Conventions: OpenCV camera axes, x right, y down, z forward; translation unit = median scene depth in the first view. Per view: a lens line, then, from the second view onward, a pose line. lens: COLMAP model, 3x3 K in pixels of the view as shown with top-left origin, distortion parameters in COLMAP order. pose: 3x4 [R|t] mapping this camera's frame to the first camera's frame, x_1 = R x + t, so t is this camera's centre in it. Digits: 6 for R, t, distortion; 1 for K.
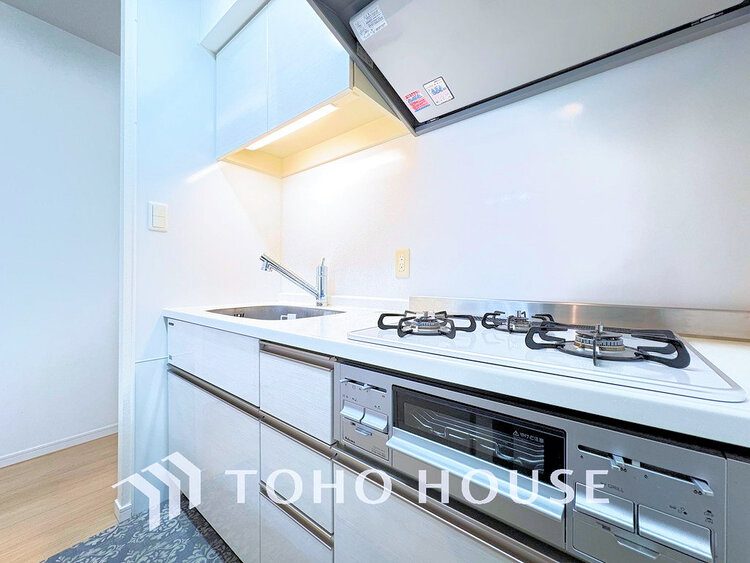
lens RADIAL K [[301.1, 0, 375.0], [0, 301.1, 281.5], [0, 0, 1]] dist [0.001856, 0.000486]
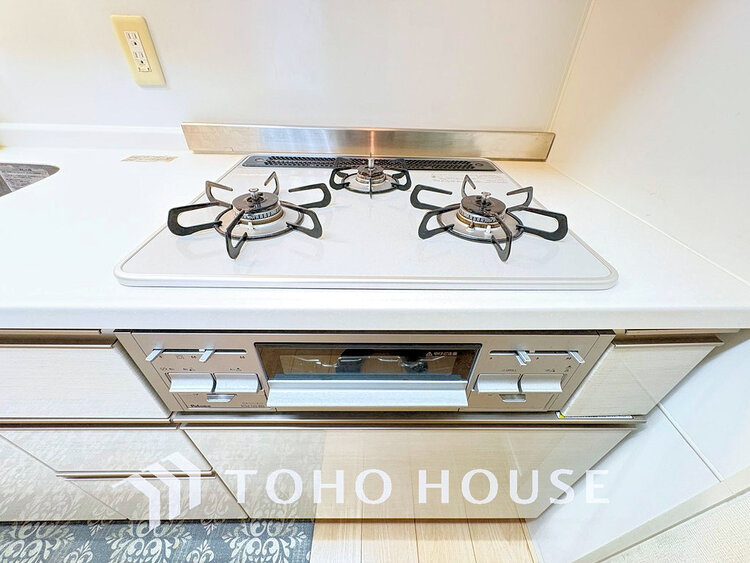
lens RADIAL K [[301.1, 0, 375.0], [0, 301.1, 281.5], [0, 0, 1]] dist [0.001856, 0.000486]
pose [[0.773534, -0.374501, 0.511267, -0.021473], [-0.017758, 0.793603, 0.608177, -0.146260], [-0.633506, -0.479525, 0.607228, 0.480720]]
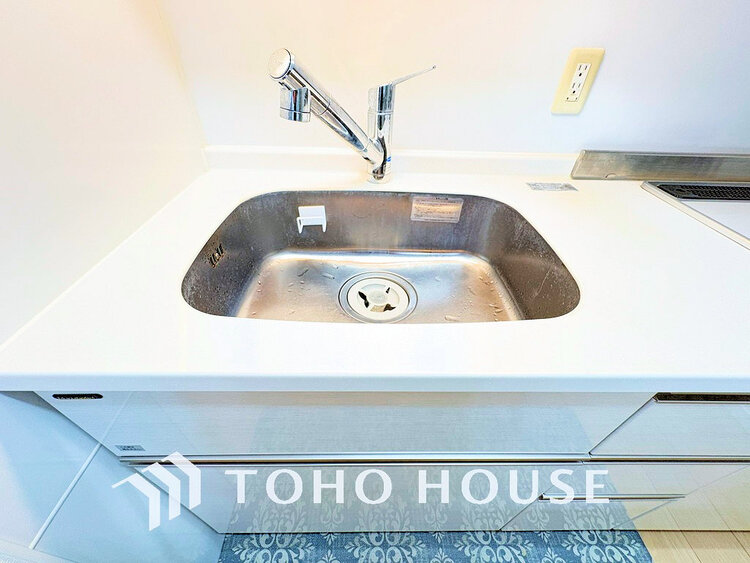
lens RADIAL K [[299.9, 0, 374.9], [0, 299.9, 300.8], [0, 0, 1]] dist [0.014635, -0.000103]
pose [[0.769074, -0.392217, 0.504669, -1.278520], [-0.011255, 0.781149, 0.624244, -0.188580], [-0.639060, -0.485770, 0.596347, 1.485304]]
